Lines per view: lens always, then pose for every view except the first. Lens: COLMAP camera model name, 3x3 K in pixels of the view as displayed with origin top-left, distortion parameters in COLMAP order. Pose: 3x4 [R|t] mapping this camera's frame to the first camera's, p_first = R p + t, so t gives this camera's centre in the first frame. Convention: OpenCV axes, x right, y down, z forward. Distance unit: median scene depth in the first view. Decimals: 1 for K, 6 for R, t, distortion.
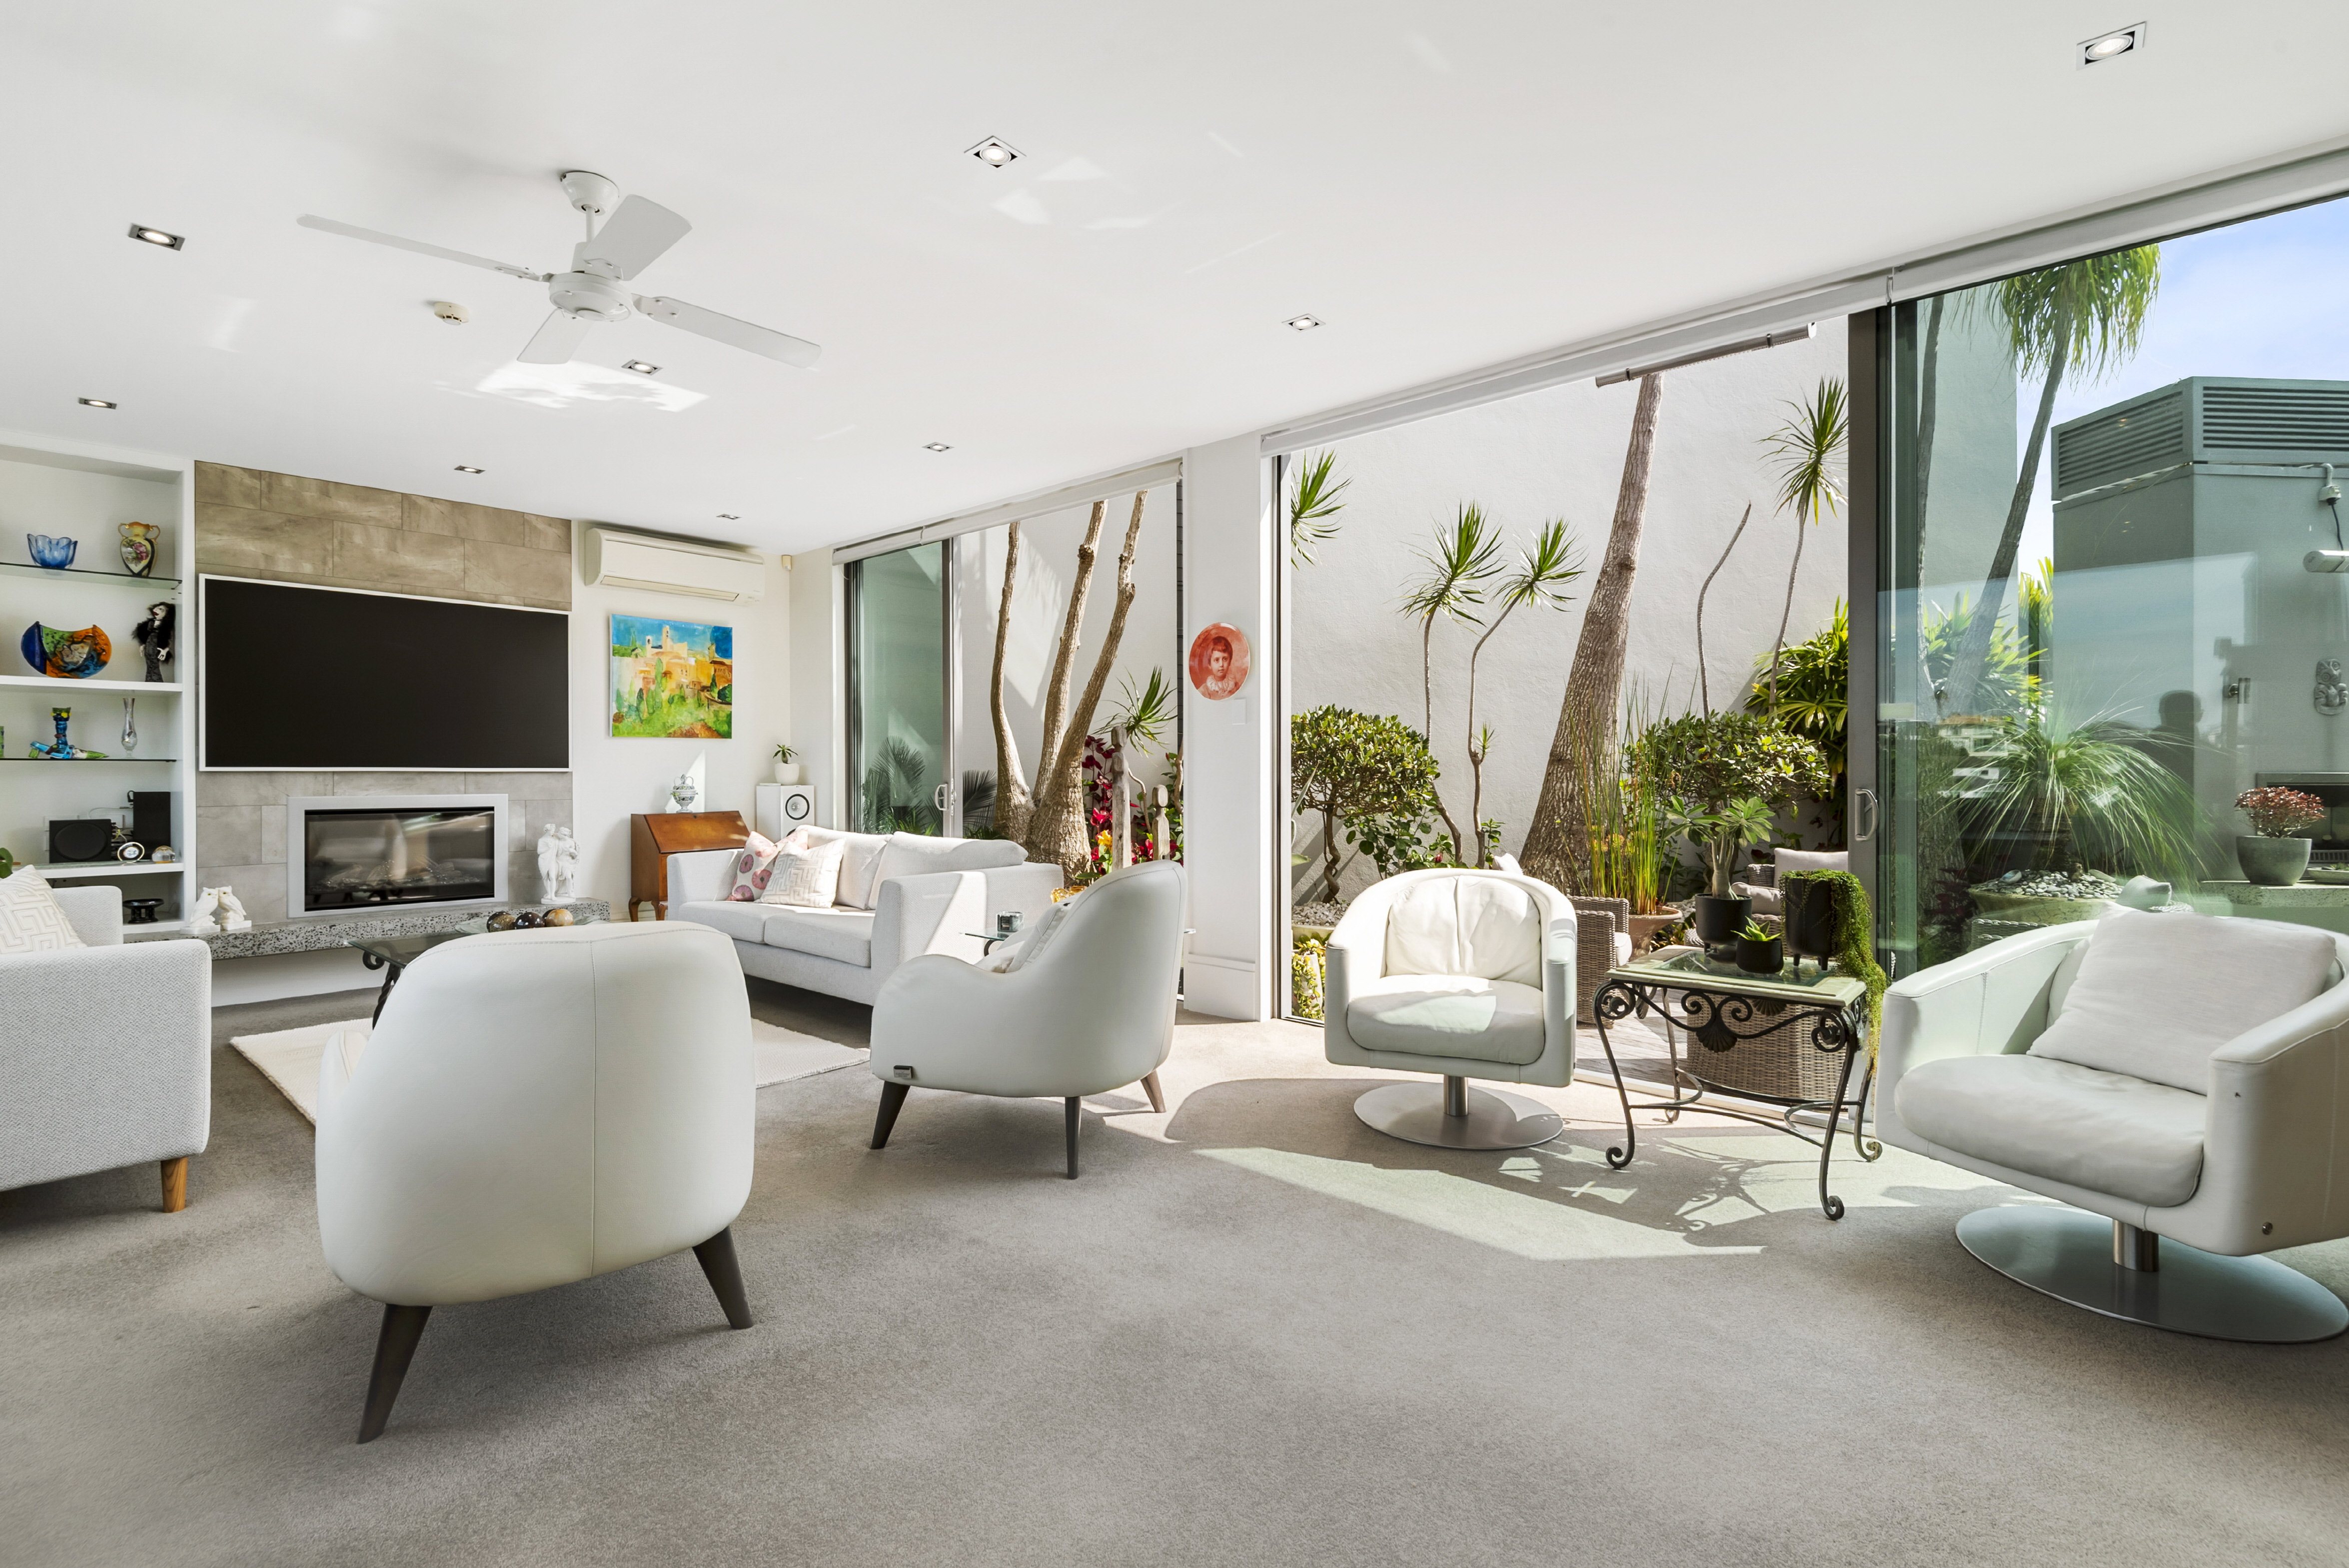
lens RADIAL K [[1074.4, 0, 1177.6], [0, 1074.4, 783.7], [0, 0, 1]] dist [-0.002866, -0.000757]
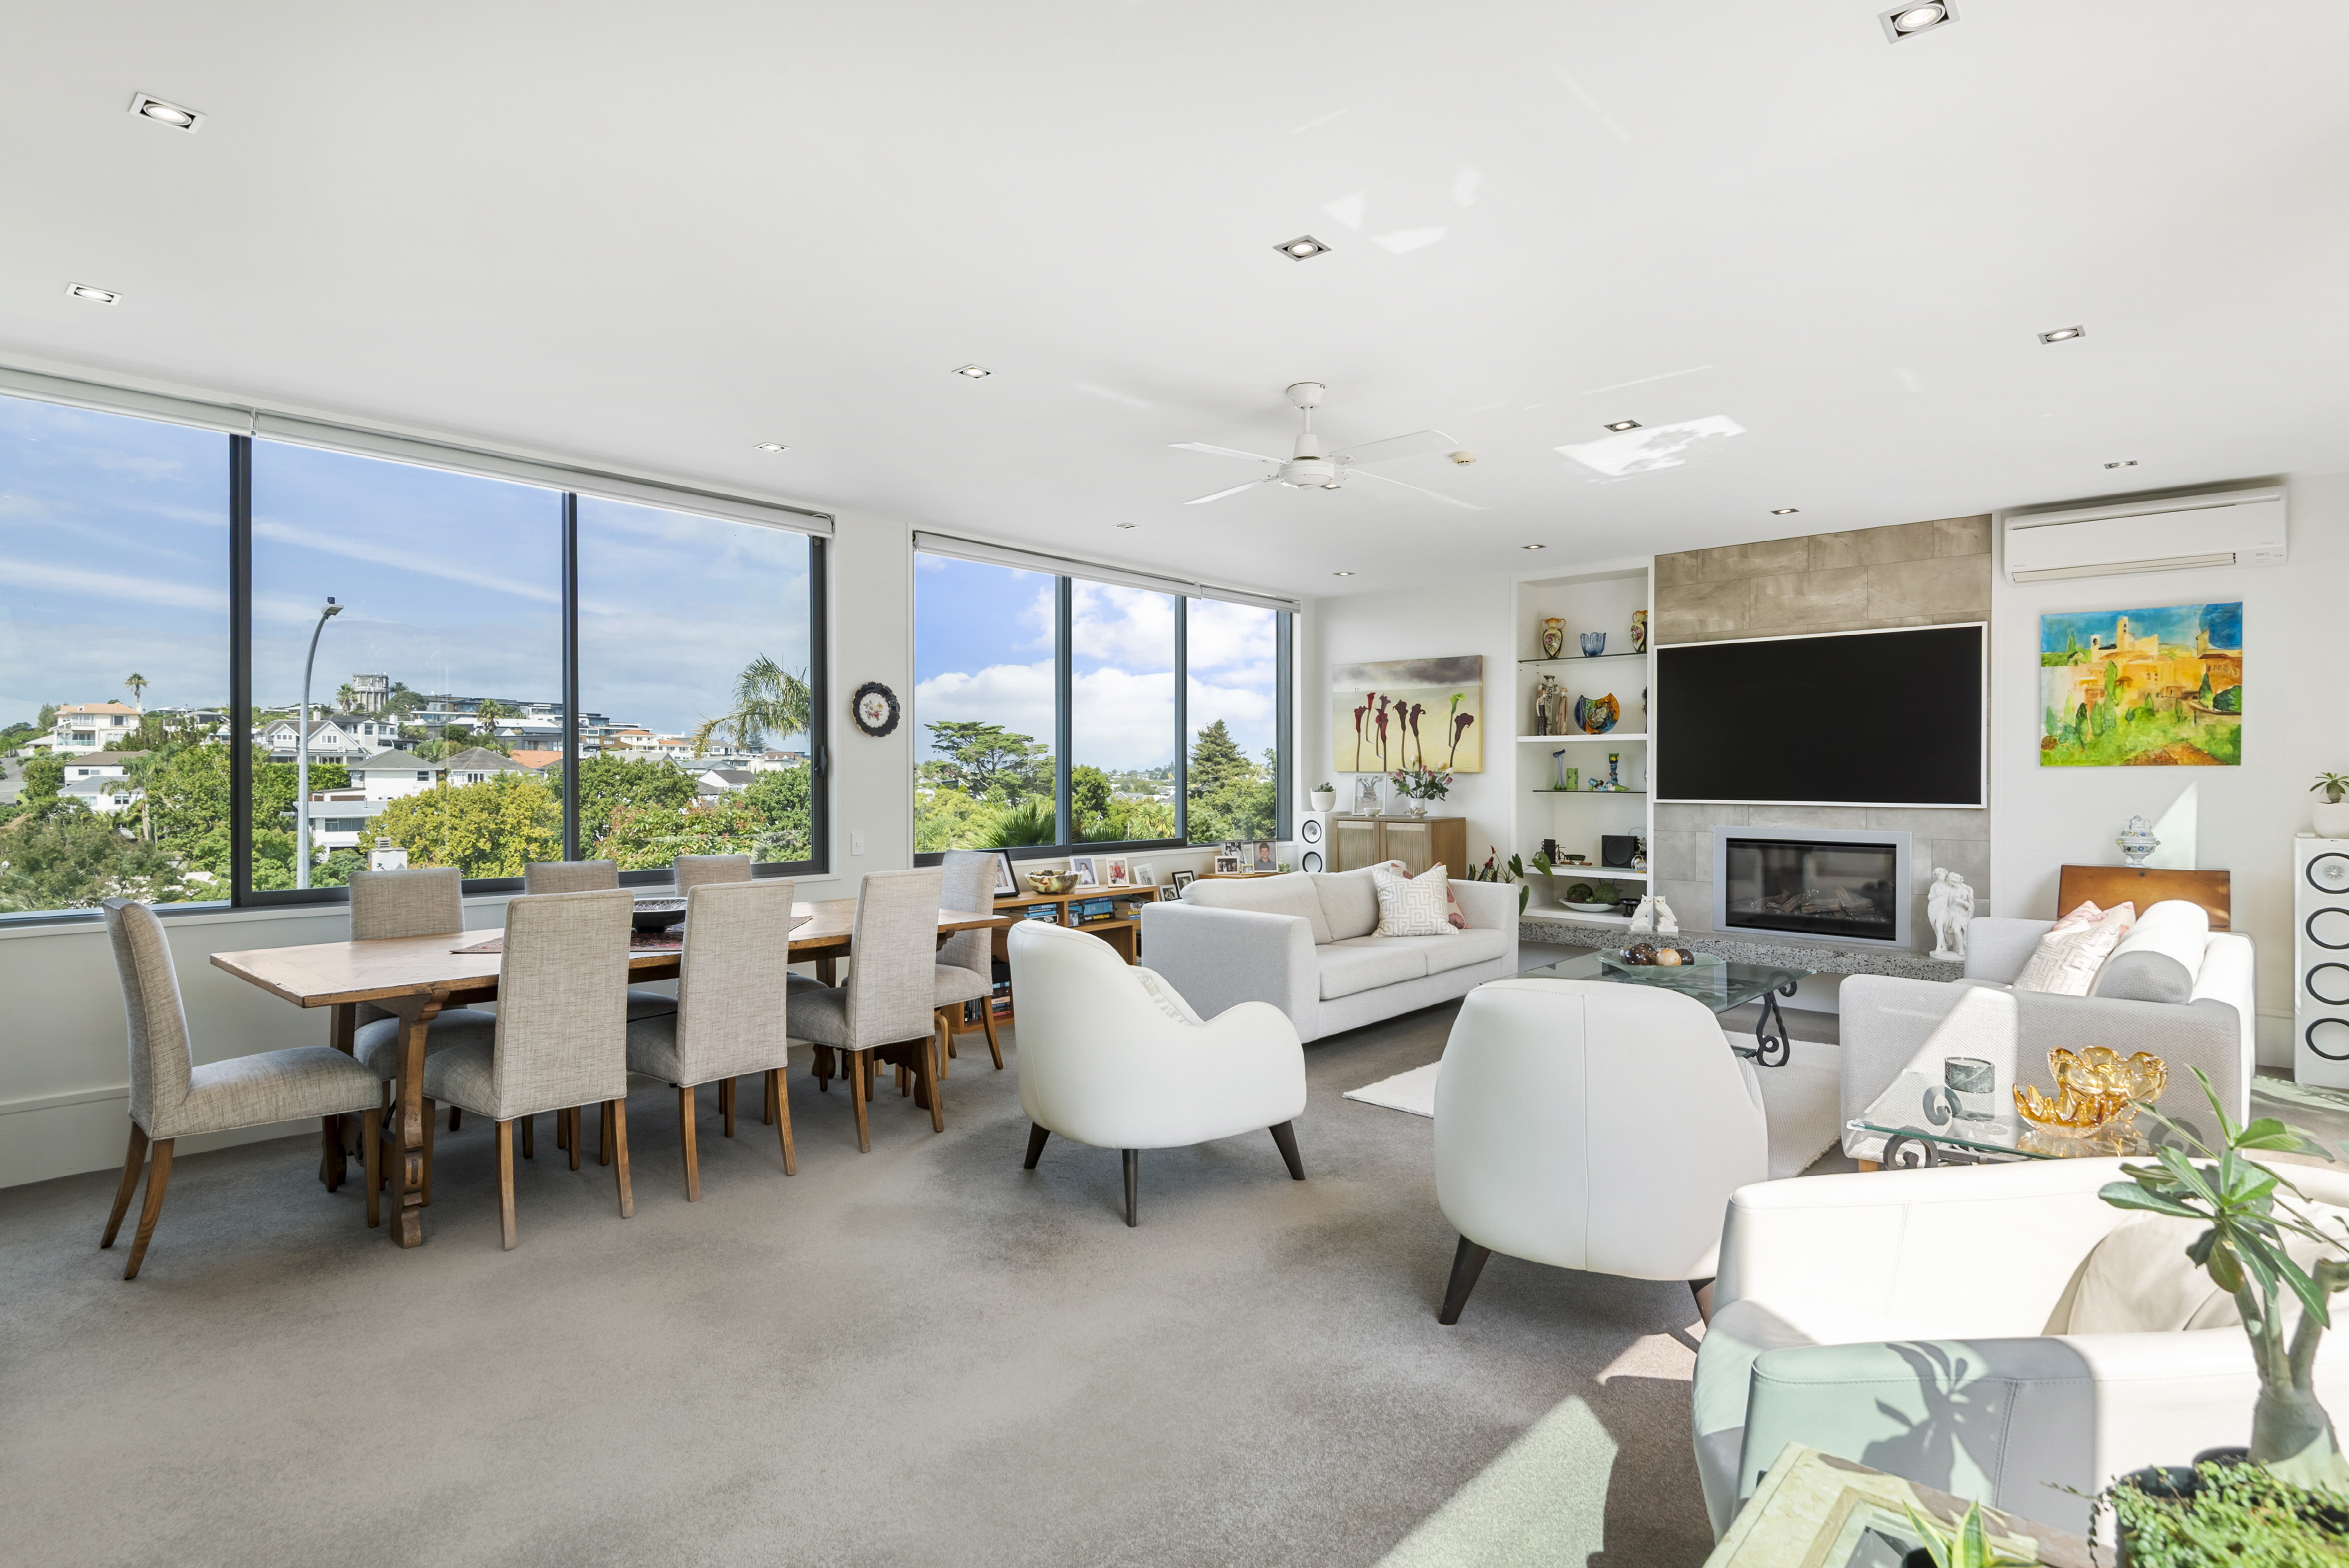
lens RADIAL K [[1197.4, 0, 1178.2], [0, 1197.4, 775.5], [0, 0, 1]] dist [0.002687, 0.000296]
pose [[-0.013353, 0.004554, -0.999900, 0.435120], [-0.008940, 0.999949, 0.004673, -0.039451], [0.999871, 0.009001, -0.013312, 0.402389]]
